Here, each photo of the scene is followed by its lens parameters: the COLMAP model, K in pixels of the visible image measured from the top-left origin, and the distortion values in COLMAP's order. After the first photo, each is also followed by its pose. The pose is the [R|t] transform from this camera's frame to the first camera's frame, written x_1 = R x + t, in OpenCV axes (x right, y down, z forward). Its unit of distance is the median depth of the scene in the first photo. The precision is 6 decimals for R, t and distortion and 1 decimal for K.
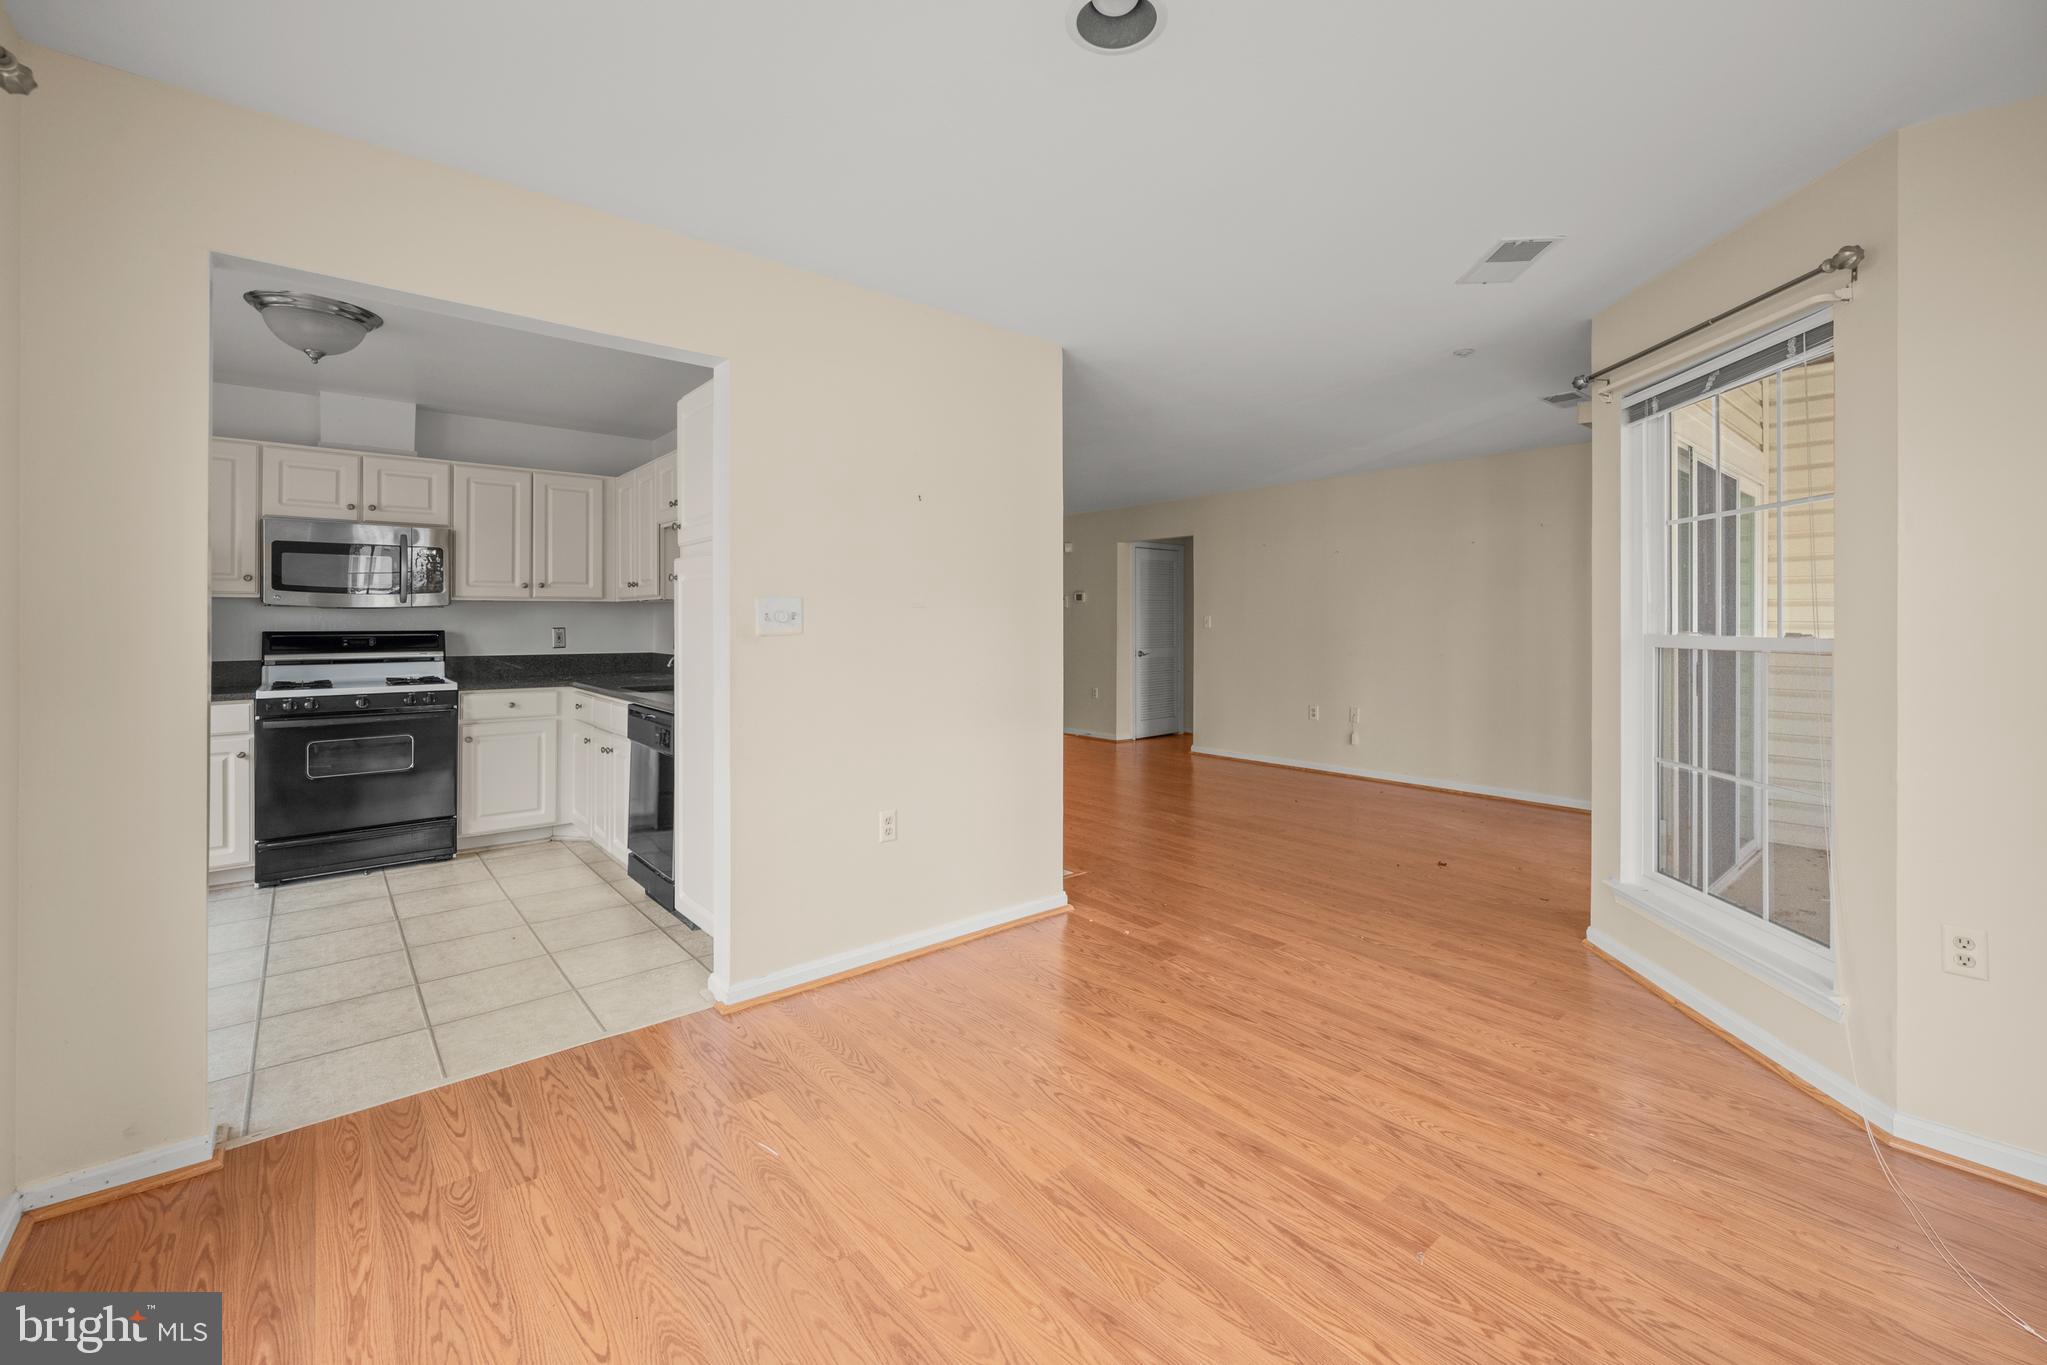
lens RADIAL K [[837.7, 0, 1041.0], [0, 837.7, 618.9], [0, 0, 1]] dist [-0.000548, -0.000078]
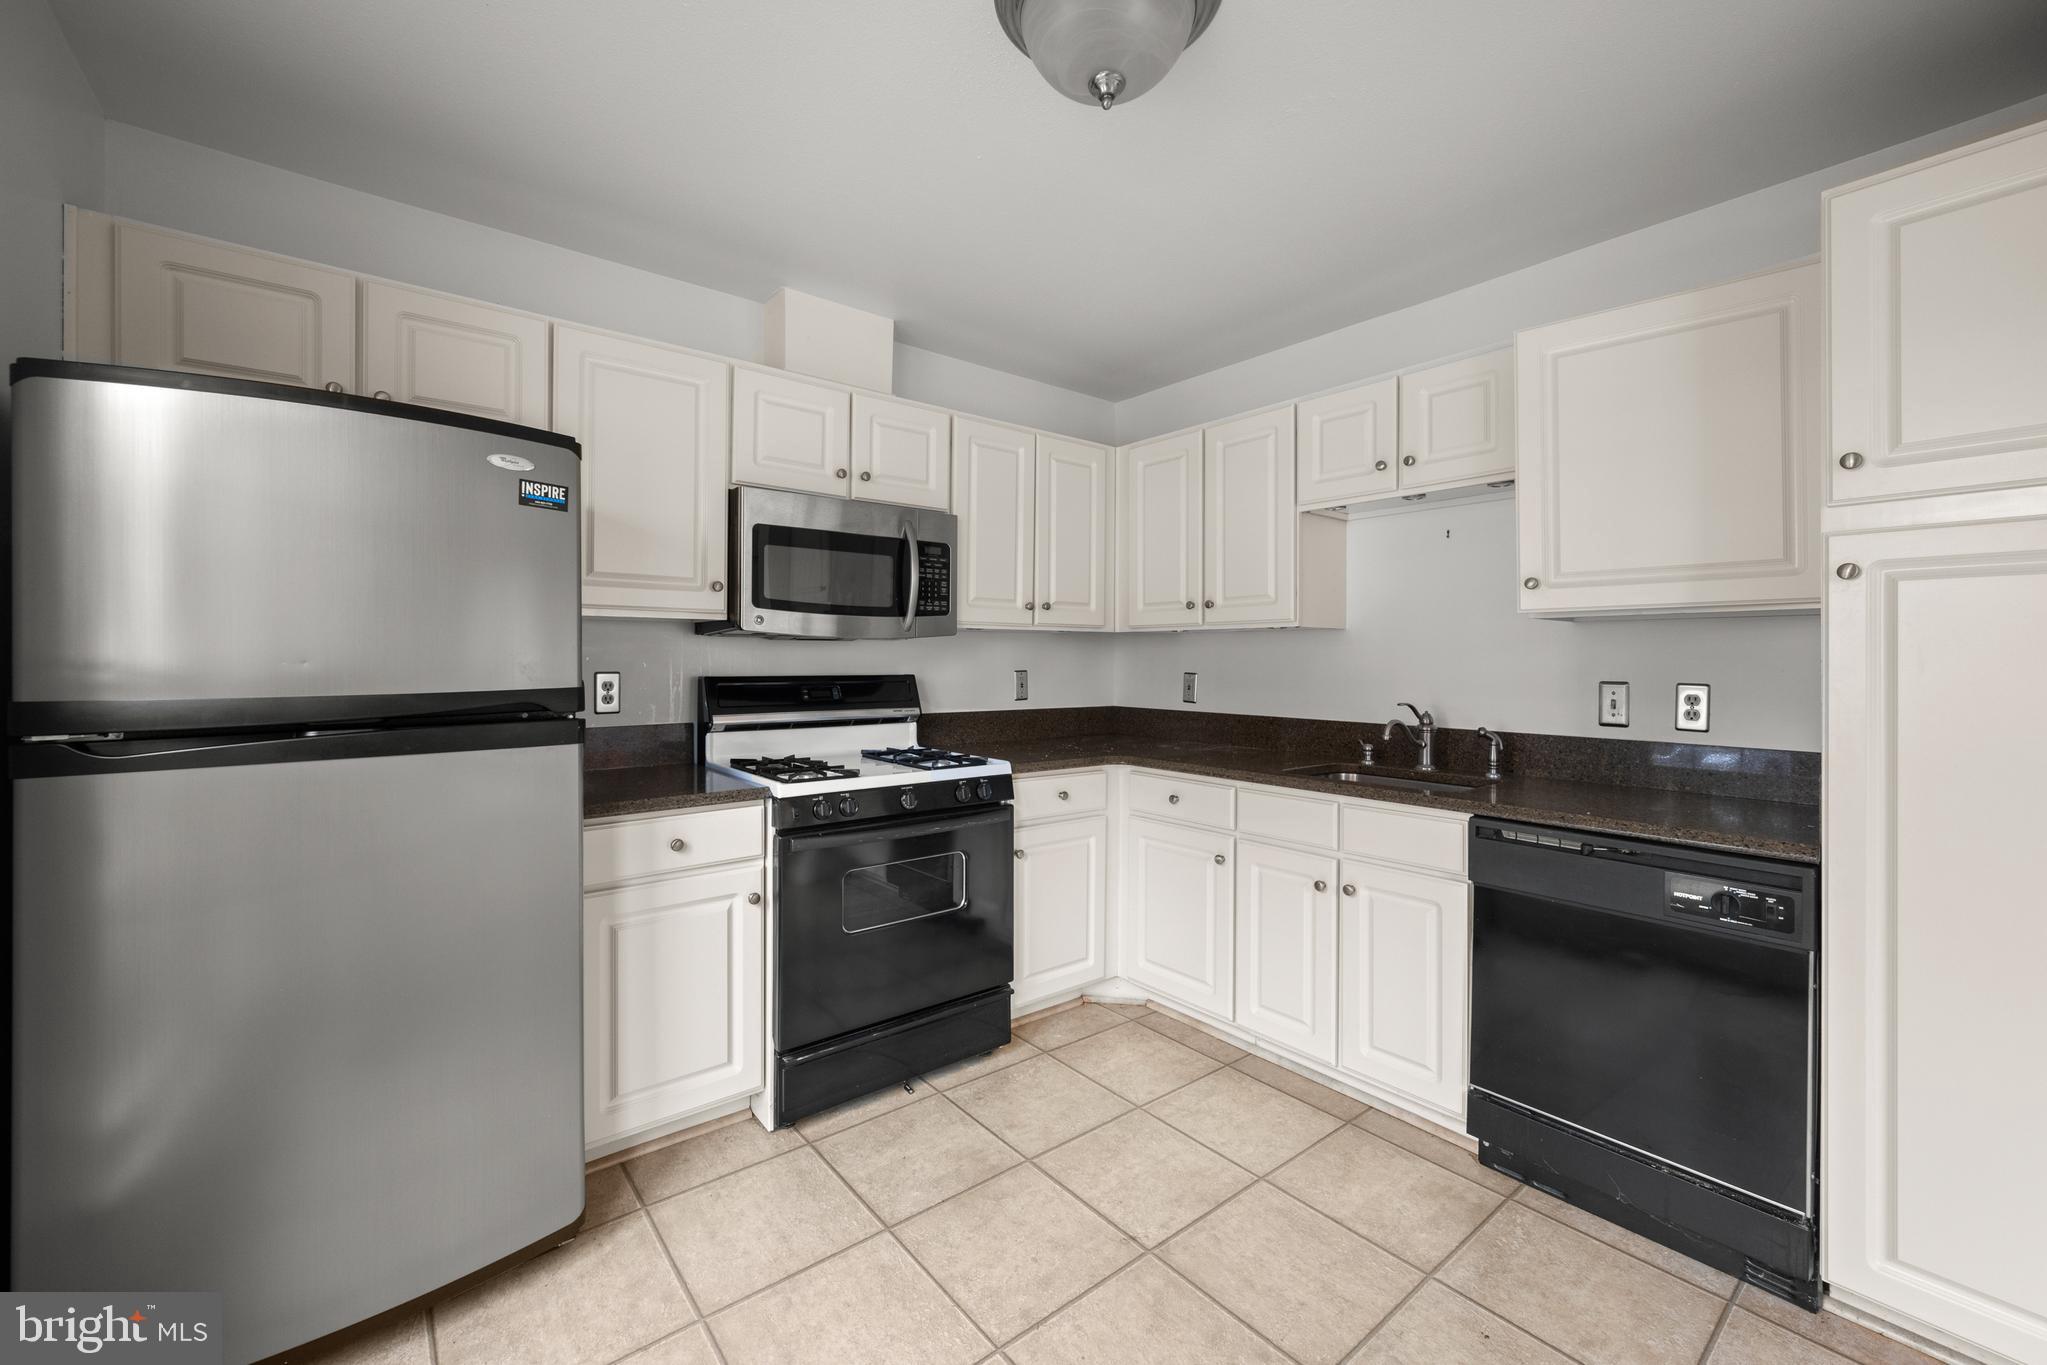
lens RADIAL K [[822.0, 0, 1018.0], [0, 822.0, 660.3], [0, 0, 1]] dist [0.000728, -0.000259]
pose [[0.999116, 0.004458, -0.041795, -0.658246], [-0.004387, 0.999989, 0.001787, 0.001160], [0.041802, -0.001602, 0.999125, 0.398017]]
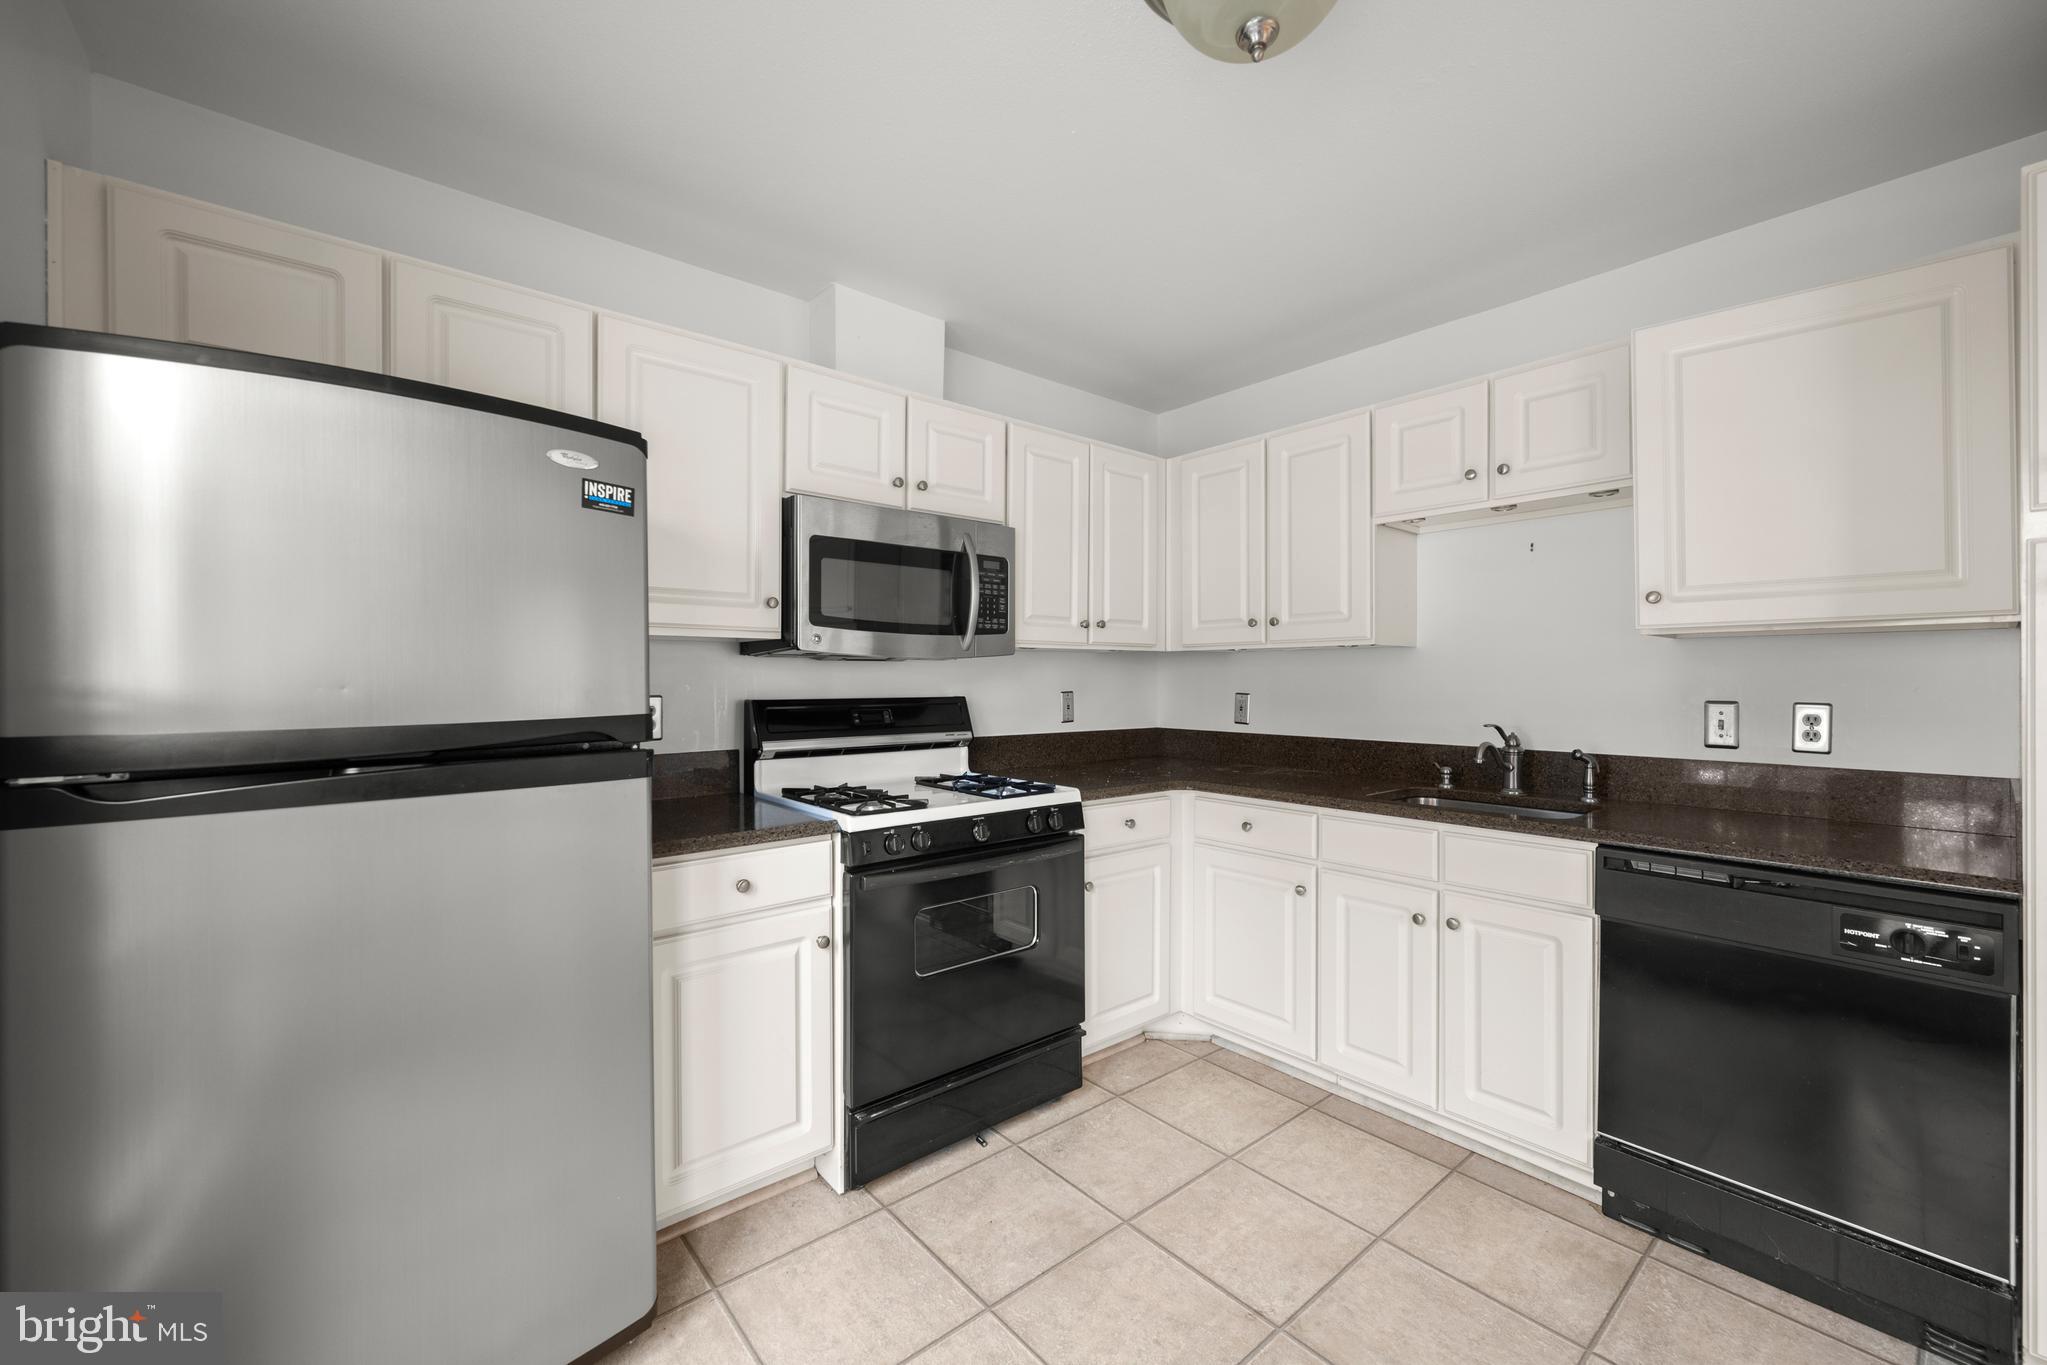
lens RADIAL K [[811.0, 0, 1023.5], [0, 811.0, 682.5], [0, 0, 1]] dist [0.000350, 0.000395]
pose [[0.999865, 0.000252, -0.016459, -0.716993], [-0.000178, 0.999990, 0.004462, 0.000726], [0.016460, -0.004459, 0.999855, 0.438594]]
